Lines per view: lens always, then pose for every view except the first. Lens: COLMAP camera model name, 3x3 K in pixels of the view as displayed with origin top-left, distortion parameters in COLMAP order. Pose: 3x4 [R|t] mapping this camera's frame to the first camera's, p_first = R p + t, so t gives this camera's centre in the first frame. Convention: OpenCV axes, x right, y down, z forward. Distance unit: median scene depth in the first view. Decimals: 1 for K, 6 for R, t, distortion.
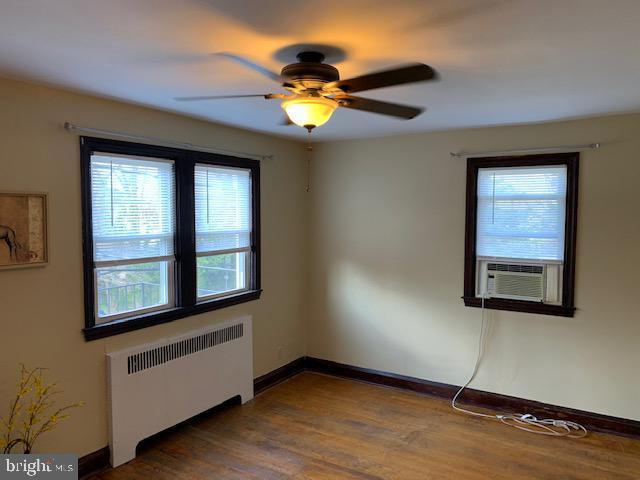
lens RADIAL K [[485.7, 0, 321.9], [0, 485.7, 236.8], [0, 0, 1]] dist [0.040728, -0.066413]
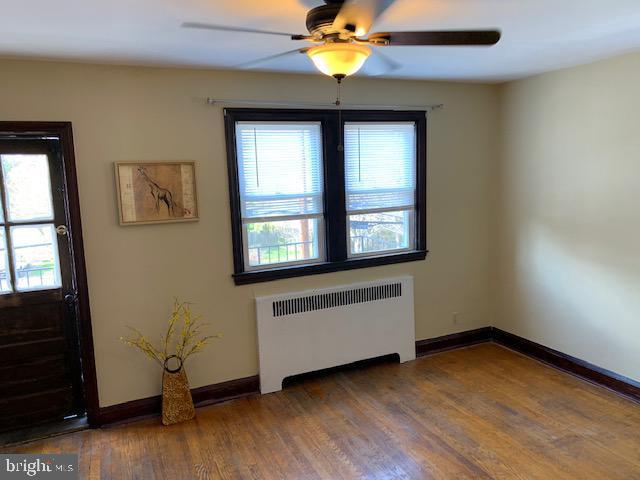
lens RADIAL K [[485.7, 0, 321.9], [0, 485.7, 236.8], [0, 0, 1]] dist [0.040728, -0.066413]
pose [[0.830158, 0.045253, -0.555689, 0.293131], [0.008215, 0.995599, 0.093350, -0.009080], [0.557468, -0.082060, 0.826133, 0.131495]]
